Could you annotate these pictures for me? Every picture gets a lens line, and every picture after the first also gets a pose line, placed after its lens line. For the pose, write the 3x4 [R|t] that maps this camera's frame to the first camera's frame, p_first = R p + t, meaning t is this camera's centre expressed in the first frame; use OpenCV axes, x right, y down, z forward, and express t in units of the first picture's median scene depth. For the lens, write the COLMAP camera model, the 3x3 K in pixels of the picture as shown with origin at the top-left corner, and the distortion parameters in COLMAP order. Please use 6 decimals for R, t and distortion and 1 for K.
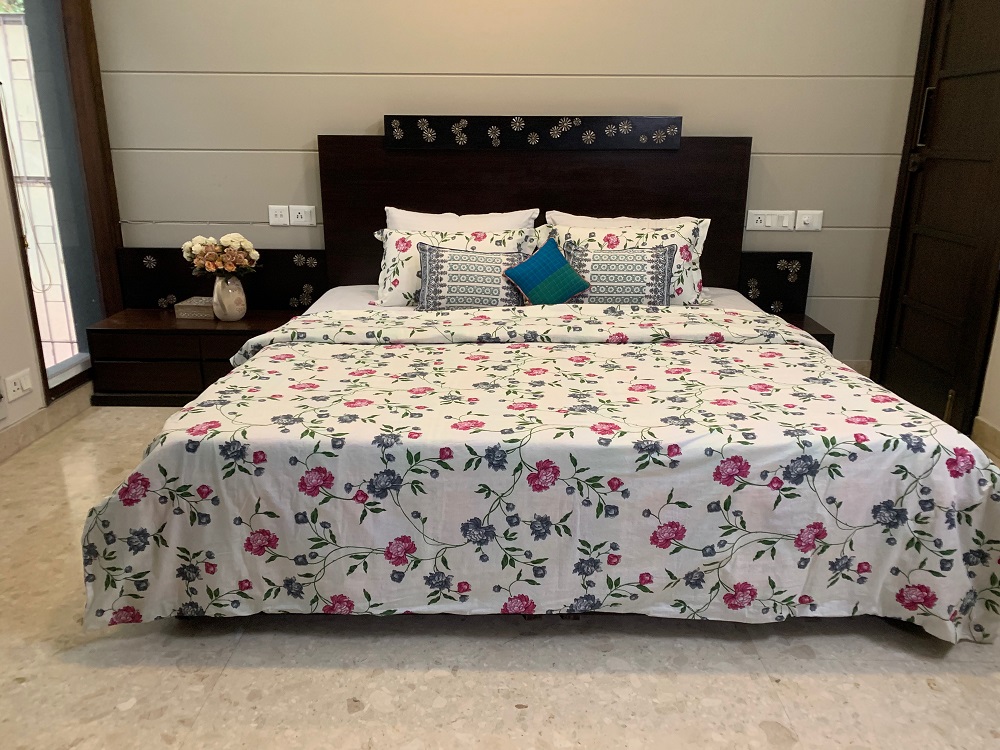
lens RADIAL K [[754.9, 0, 494.7], [0, 754.9, 365.1], [0, 0, 1]] dist [0.112407, -0.225818]
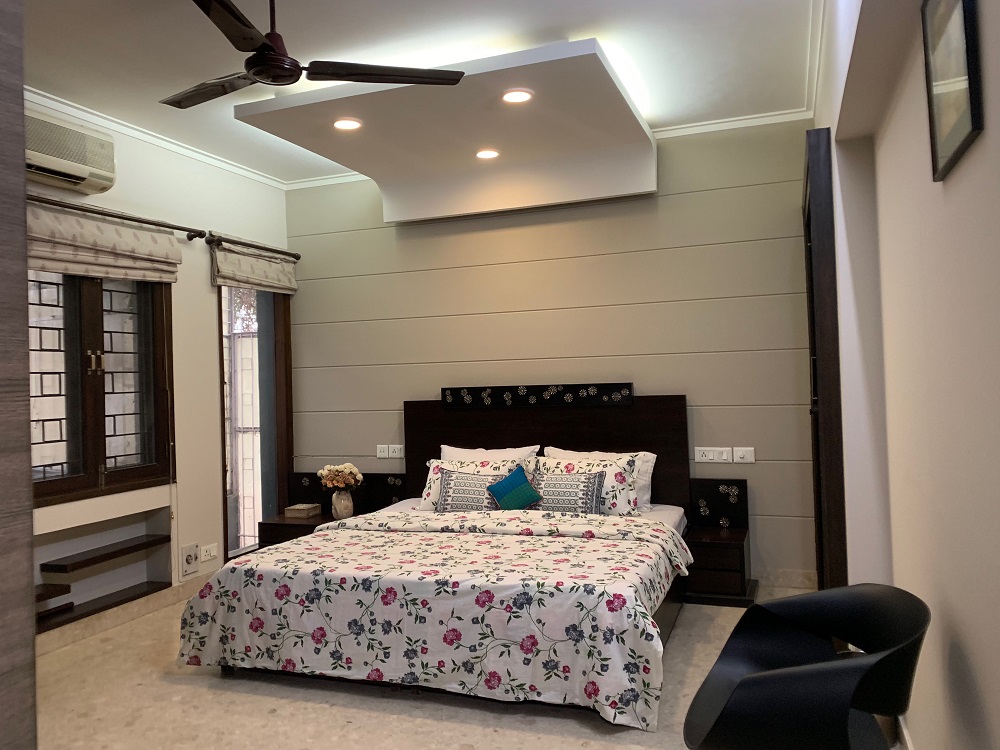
lens RADIAL K [[741.2, 0, 493.1], [0, 741.2, 359.7], [0, 0, 1]] dist [0.063895, -0.131995]
pose [[0.941763, -0.044257, -0.333353, 0.896889], [-0.058957, 0.954217, -0.293246, 0.111575], [0.331069, 0.295822, 0.896037, -0.669560]]
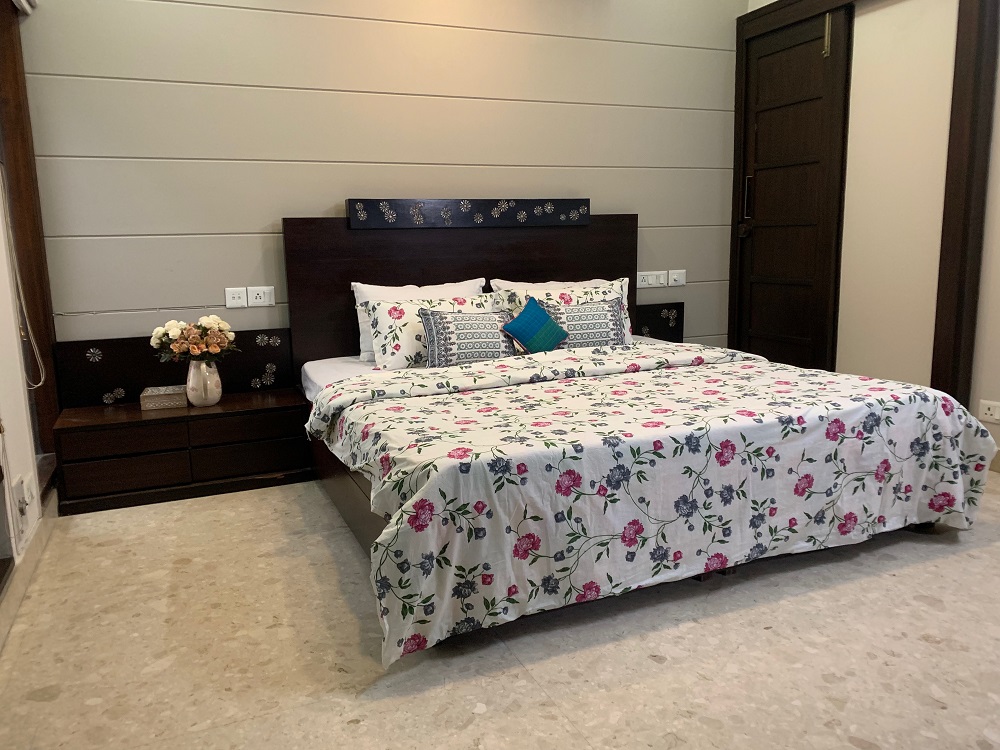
lens RADIAL K [[754.9, 0, 494.7], [0, 754.9, 365.1], [0, 0, 1]] dist [0.112407, -0.225818]
pose [[0.917012, -0.090687, 0.388414, -0.754640], [0.138932, 0.985448, -0.097925, 0.070933], [-0.373881, 0.143761, 0.916267, -0.048191]]
